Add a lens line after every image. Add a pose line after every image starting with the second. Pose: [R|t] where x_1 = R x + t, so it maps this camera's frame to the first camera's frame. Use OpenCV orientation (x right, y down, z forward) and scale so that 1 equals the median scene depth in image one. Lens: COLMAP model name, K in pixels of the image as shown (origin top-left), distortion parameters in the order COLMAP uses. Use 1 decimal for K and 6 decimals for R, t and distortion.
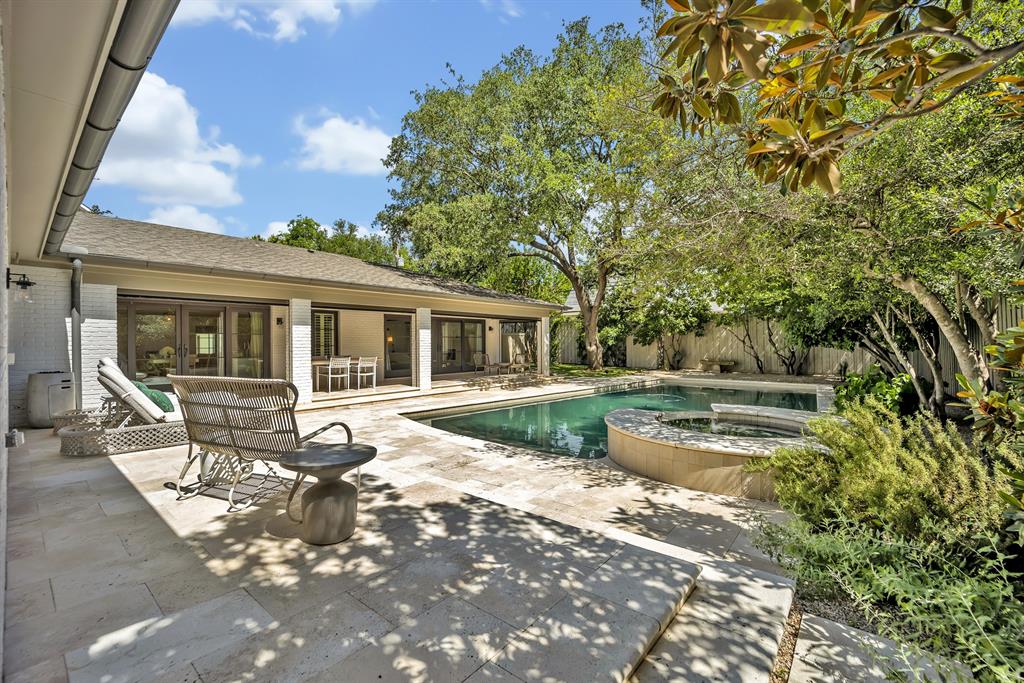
lens RADIAL K [[421.1, 0, 506.9], [0, 421.1, 346.4], [0, 0, 1]] dist [-0.021743, -0.000059]
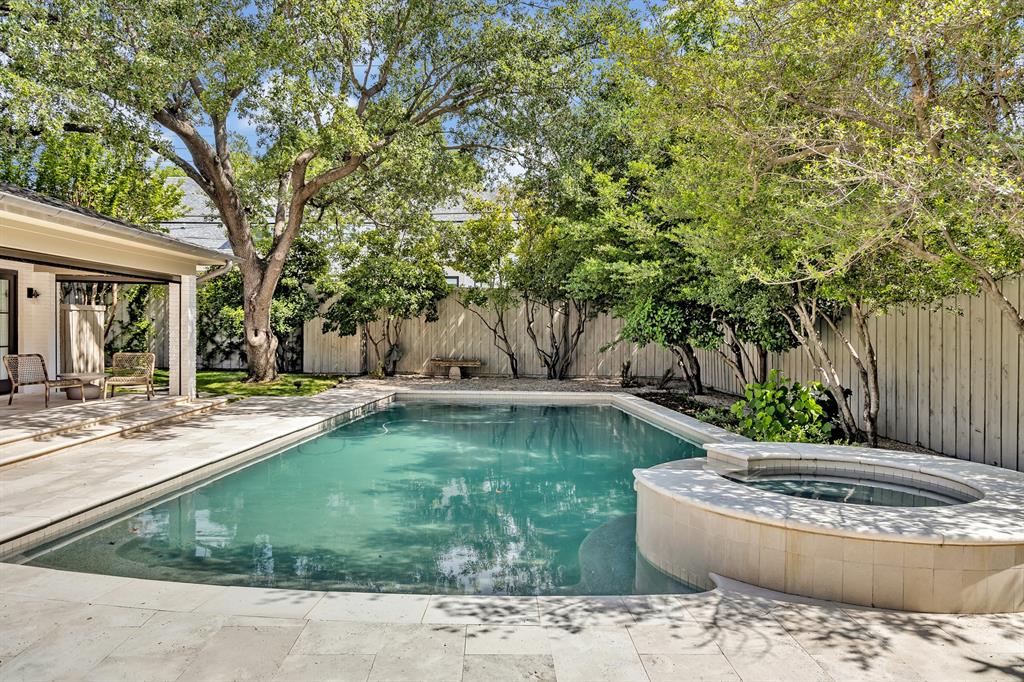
lens RADIAL K [[703.7, 0, 524.6], [0, 703.7, 338.3], [0, 0, 1]] dist [-0.000968, 0.001743]
pose [[0.751982, 0.005565, 0.659160, -0.136799], [-0.011296, 0.999926, 0.004445, -0.005816], [-0.659087, -0.010788, 0.751989, 0.151120]]
